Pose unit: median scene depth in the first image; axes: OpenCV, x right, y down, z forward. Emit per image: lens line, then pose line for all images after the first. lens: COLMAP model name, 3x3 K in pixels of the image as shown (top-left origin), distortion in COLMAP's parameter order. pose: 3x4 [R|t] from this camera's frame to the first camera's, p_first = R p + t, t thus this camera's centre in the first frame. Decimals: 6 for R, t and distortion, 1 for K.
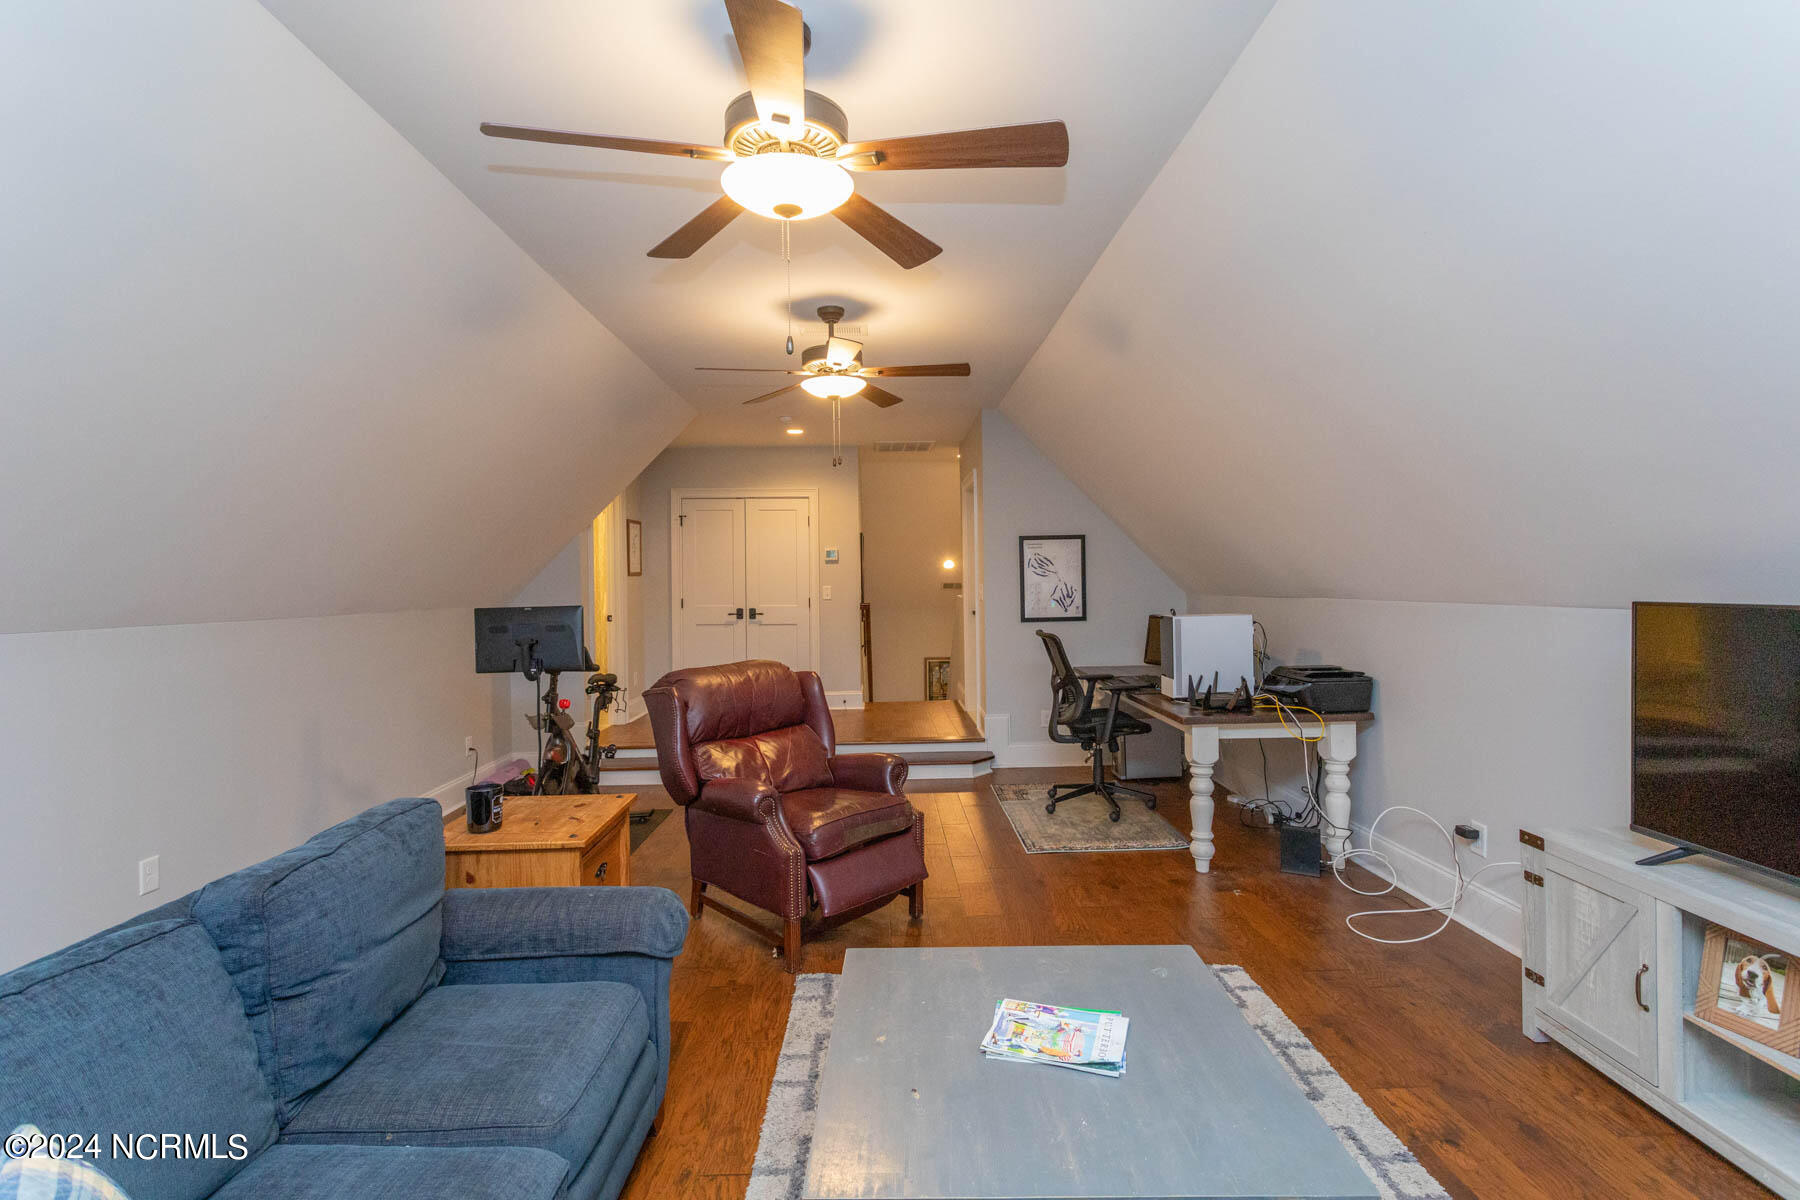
lens RADIAL K [[854.0, 0, 900.1], [0, 854.0, 592.9], [0, 0, 1]] dist [-0.004959, -0.000009]
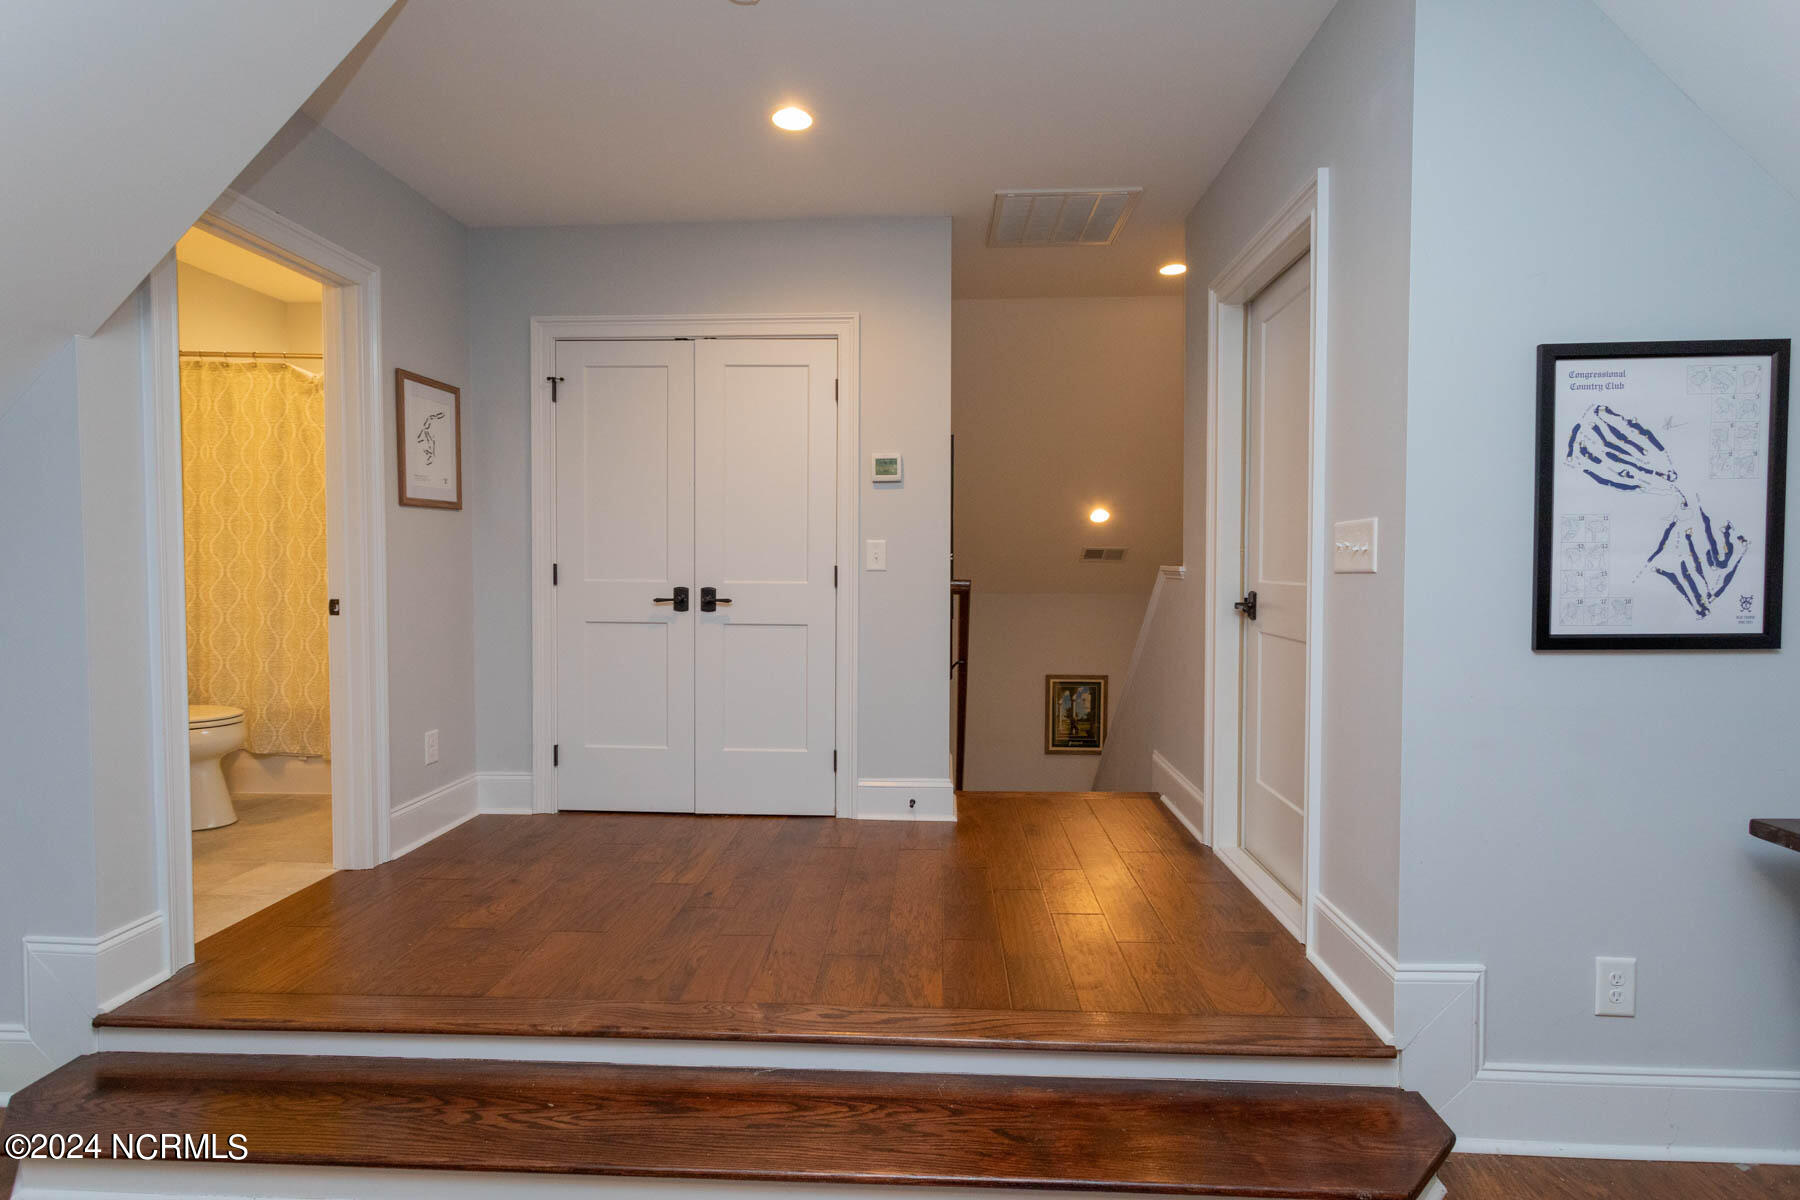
lens RADIAL K [[854.0, 0, 900.1], [0, 854.0, 592.9], [0, 0, 1]] dist [-0.004959, -0.000009]
pose [[0.996901, 0.015749, -0.077070, -0.041932], [-0.014098, 0.999660, 0.021920, 0.010373], [0.077389, -0.020766, 0.996785, 0.602452]]
